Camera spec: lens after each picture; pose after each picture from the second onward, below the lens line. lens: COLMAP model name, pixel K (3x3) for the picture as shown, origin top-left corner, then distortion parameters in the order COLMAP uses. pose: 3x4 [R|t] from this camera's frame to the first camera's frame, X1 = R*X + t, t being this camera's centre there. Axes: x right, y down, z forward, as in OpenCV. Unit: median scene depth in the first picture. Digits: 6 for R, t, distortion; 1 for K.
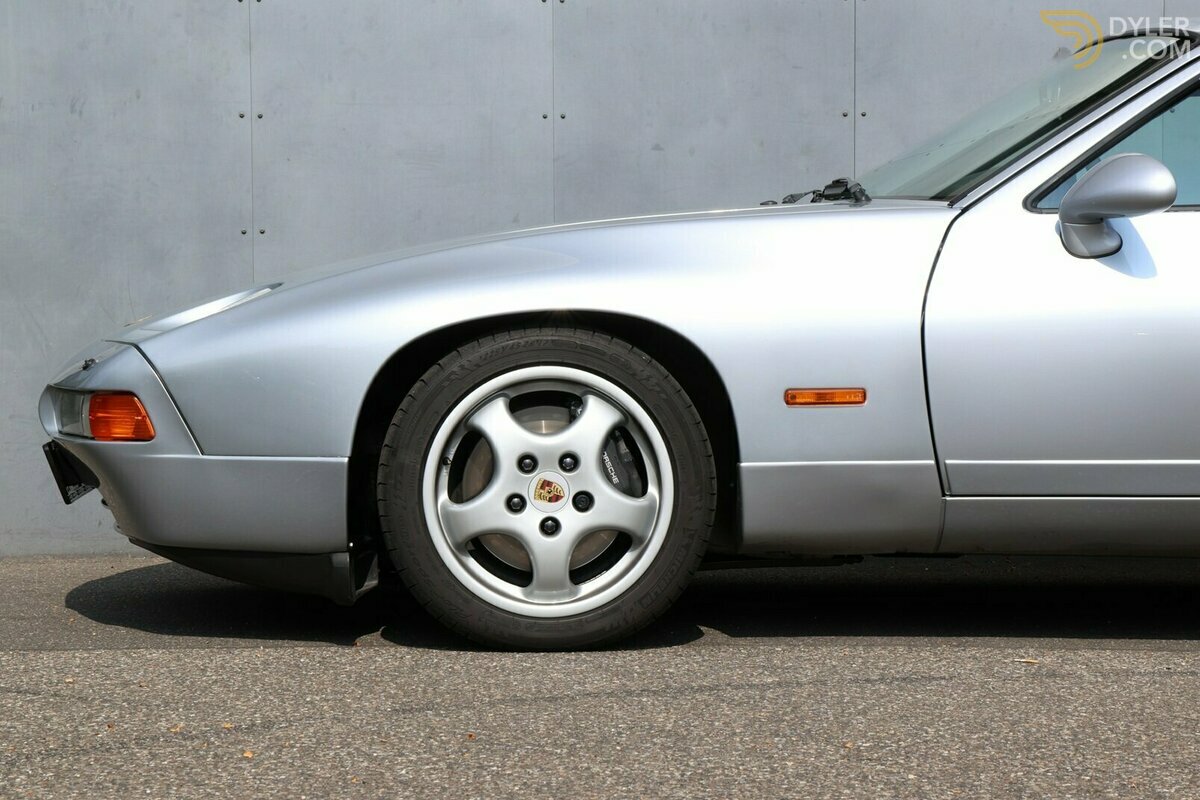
lens RADIAL K [[3220.0, 0, 642.1], [0, 3220.0, 407.4], [0, 0, 1]] dist [0.542301, 0.000000]
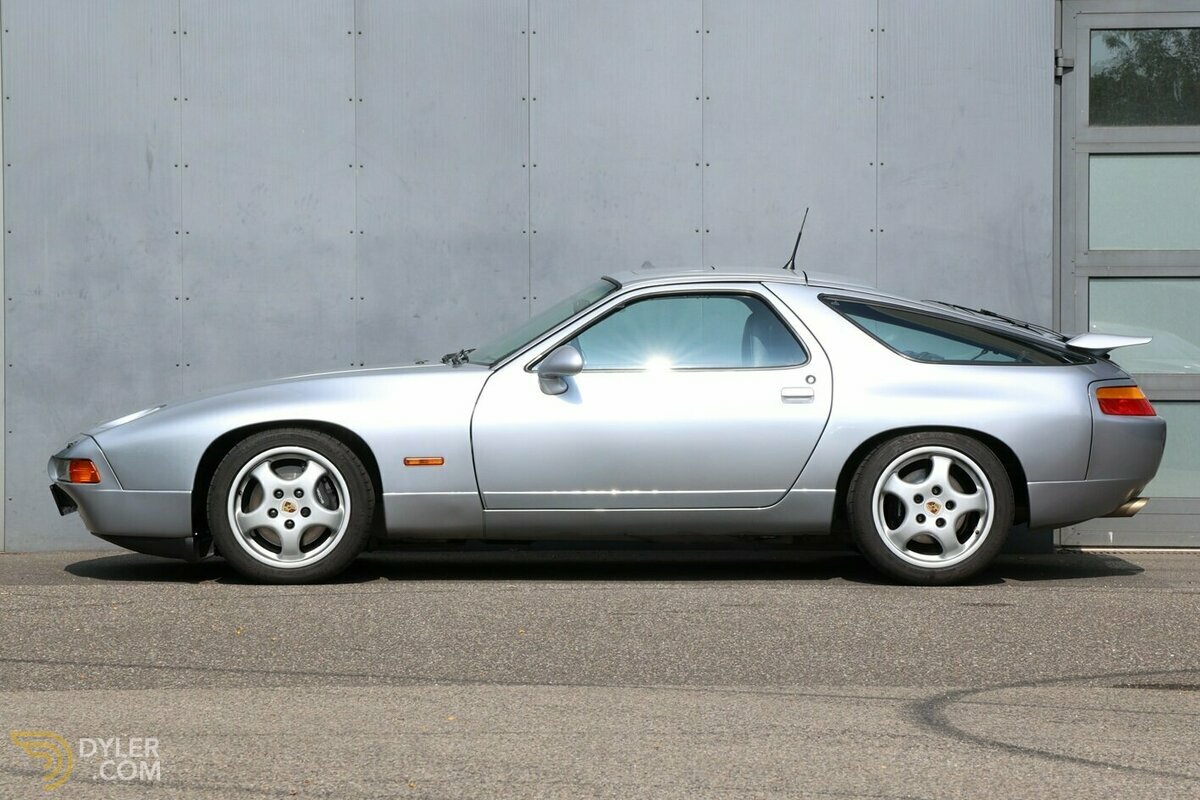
lens RADIAL K [[3220.0, 0, 629.1], [0, 3220.0, 405.5], [0, 0, 1]] dist [0.542301, 0.000000]
pose [[0.999516, 0.000902, -0.031090, 0.247407], [-0.001439, 0.999850, -0.017276, -0.003531], [0.031069, 0.017313, 0.999367, -1.045953]]
